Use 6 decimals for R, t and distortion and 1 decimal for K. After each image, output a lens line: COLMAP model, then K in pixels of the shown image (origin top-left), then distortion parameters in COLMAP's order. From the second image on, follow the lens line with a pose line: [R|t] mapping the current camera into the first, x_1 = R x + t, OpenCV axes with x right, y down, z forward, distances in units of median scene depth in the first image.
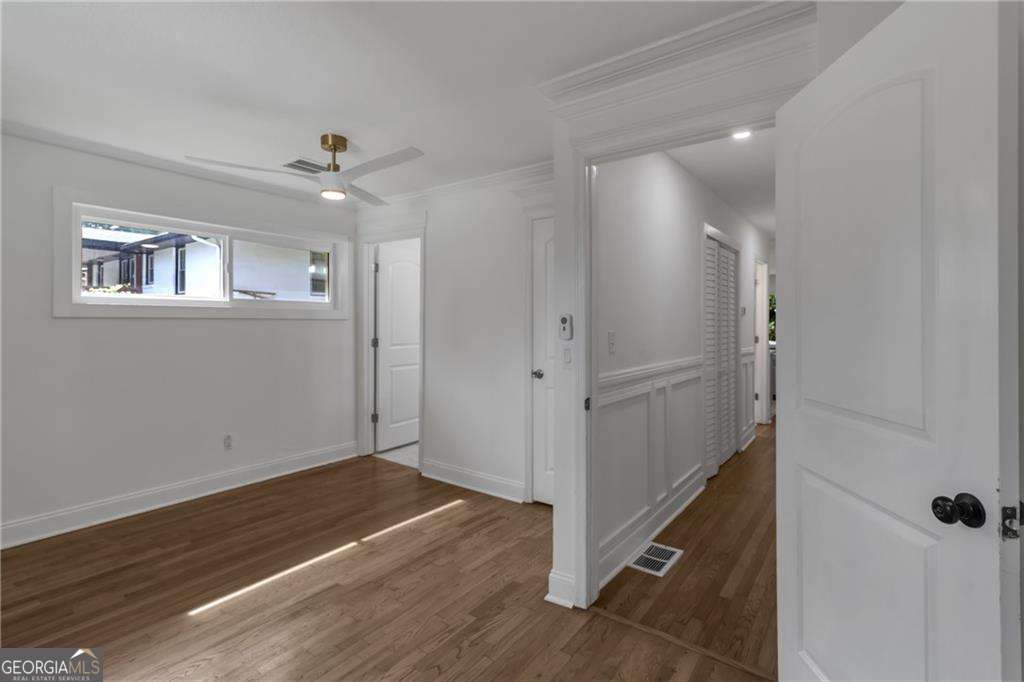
lens RADIAL K [[483.6, 0, 512.3], [0, 483.6, 332.0], [0, 0, 1]] dist [0.004284, 0.000355]
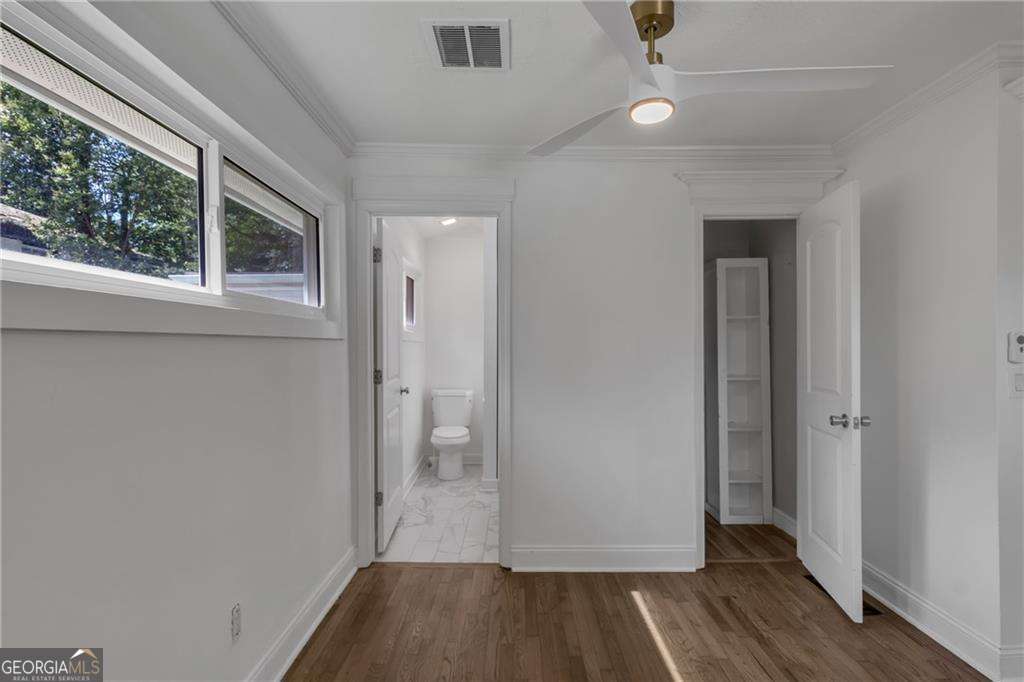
lens RADIAL K [[483.6, 0, 512.2], [0, 483.6, 343.7], [0, 0, 1]] dist [0.004284, 0.000355]
pose [[0.798208, 0.003269, 0.602372, -0.725547], [0.013541, 0.999635, -0.023369, -0.002032], [-0.602229, 0.026810, 0.797873, 0.568407]]
